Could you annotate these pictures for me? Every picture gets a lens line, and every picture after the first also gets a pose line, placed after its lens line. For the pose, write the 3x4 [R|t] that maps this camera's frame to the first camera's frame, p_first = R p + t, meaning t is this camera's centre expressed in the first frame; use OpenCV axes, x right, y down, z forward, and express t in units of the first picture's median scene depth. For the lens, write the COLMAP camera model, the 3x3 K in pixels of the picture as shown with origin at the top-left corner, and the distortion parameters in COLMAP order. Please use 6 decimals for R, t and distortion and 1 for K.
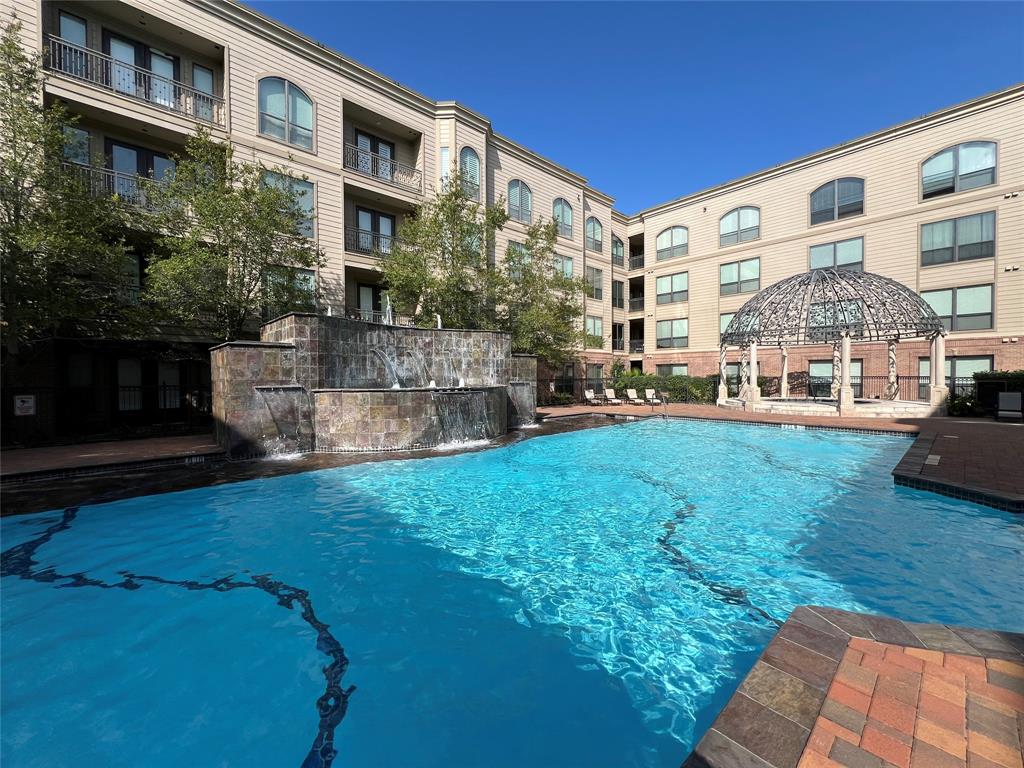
lens RADIAL K [[409.2, 0, 511.8], [0, 409.2, 382.8], [0, 0, 1]] dist [-0.002807, 0.000012]
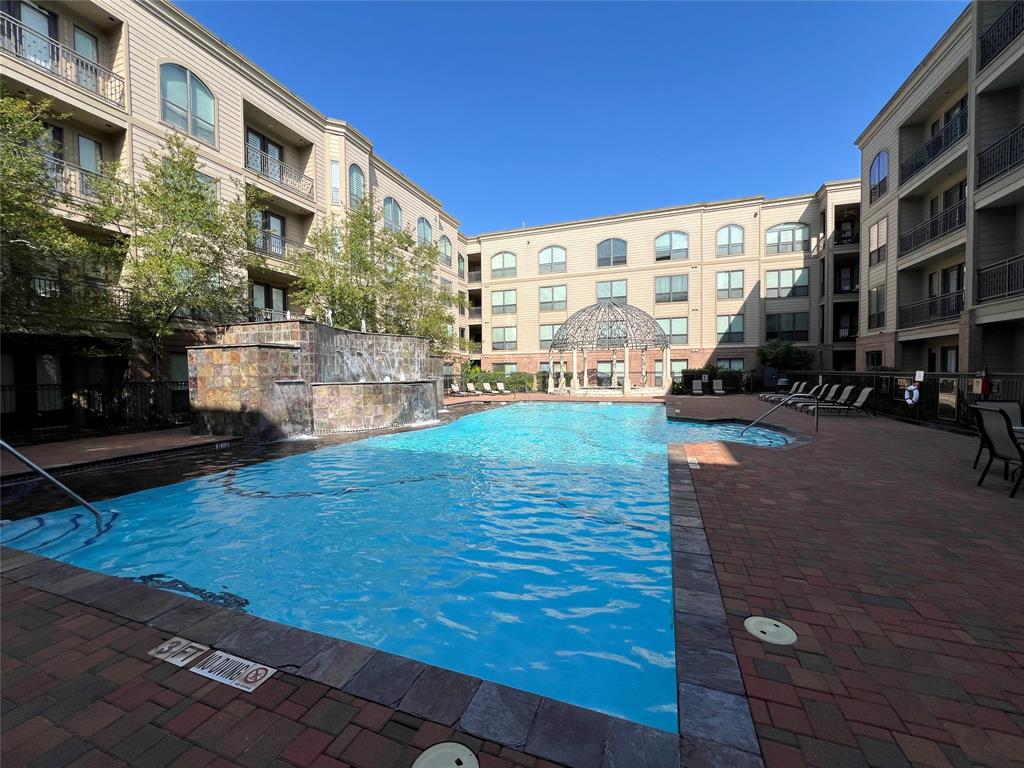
lens RADIAL K [[409.1, 0, 512.3], [0, 409.1, 381.8], [0, 0, 1]] dist [-0.001500, -0.000671]
pose [[0.887255, -0.014240, 0.461060, -0.330821], [0.012307, 0.999898, 0.007198, 0.006869], [-0.461116, -0.000712, 0.887340, -0.227495]]
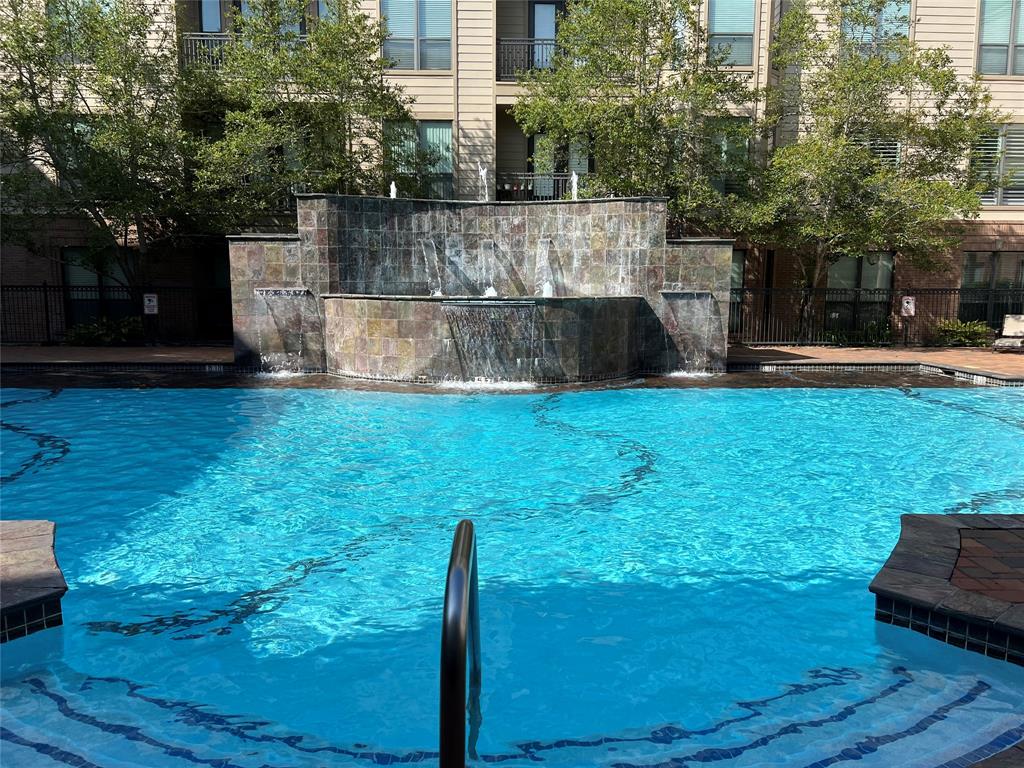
lens RADIAL K [[762.7, 0, 512.2], [0, 762.7, 391.0], [0, 0, 1]] dist [0.060464, -0.002156]
pose [[0.763150, 0.099392, -0.638532, 0.474247], [-0.020560, 0.991335, 0.129736, 0.001447], [0.645895, -0.085880, 0.758581, 0.069496]]
